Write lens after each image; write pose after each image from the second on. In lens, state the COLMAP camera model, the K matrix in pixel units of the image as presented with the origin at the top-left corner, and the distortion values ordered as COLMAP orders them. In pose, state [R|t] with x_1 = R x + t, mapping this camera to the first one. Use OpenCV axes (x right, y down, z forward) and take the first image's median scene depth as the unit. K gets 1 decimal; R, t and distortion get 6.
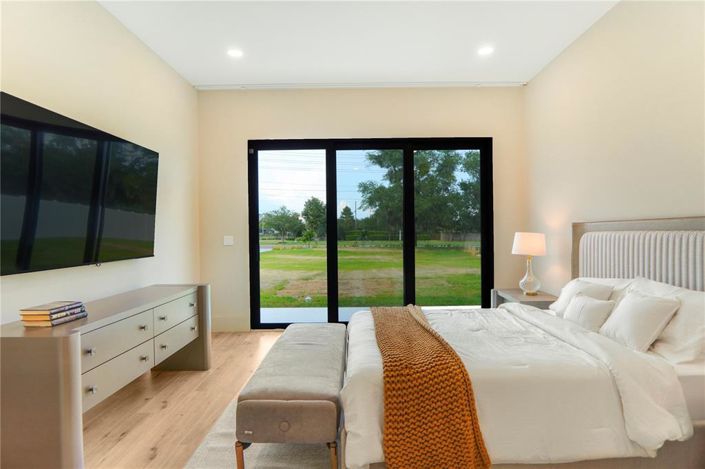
lens RADIAL K [[385.2, 0, 354.8], [0, 385.2, 227.5], [0, 0, 1]] dist [-0.005965, 0.007352]
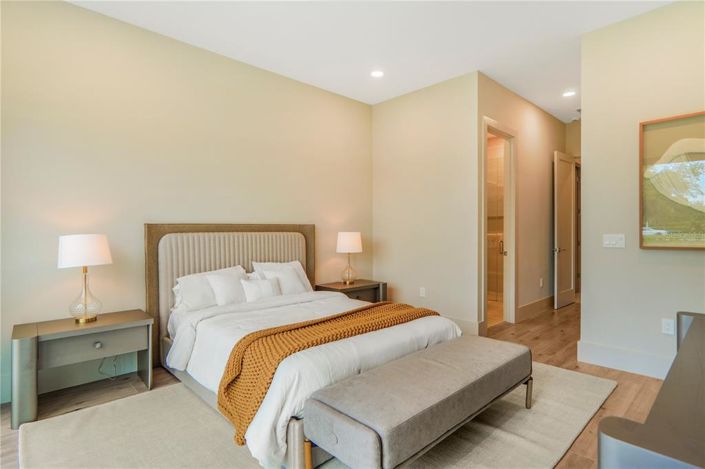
lens RADIAL K [[385.2, 0, 359.4], [0, 385.2, 232.3], [0, 0, 1]] dist [-0.005965, 0.007352]
pose [[-0.683389, 0.010347, 0.729981, -0.355807], [0.004758, 0.999941, -0.009718, 0.014454], [-0.730039, -0.003168, -0.683399, 0.947380]]
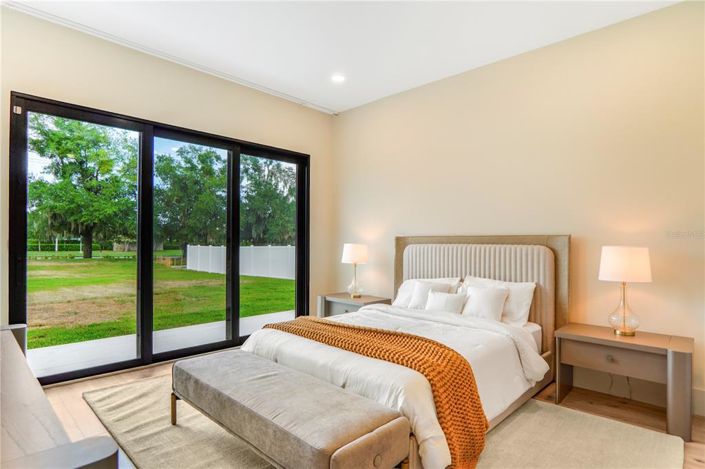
lens RADIAL K [[385.2, 0, 347.7], [0, 385.2, 239.3], [0, 0, 1]] dist [-0.005965, 0.007352]
pose [[0.698970, 0.020346, 0.714861, -0.340012], [-0.023002, 0.999718, -0.005963, 0.005268], [-0.714781, -0.012275, 0.699241, 0.169314]]
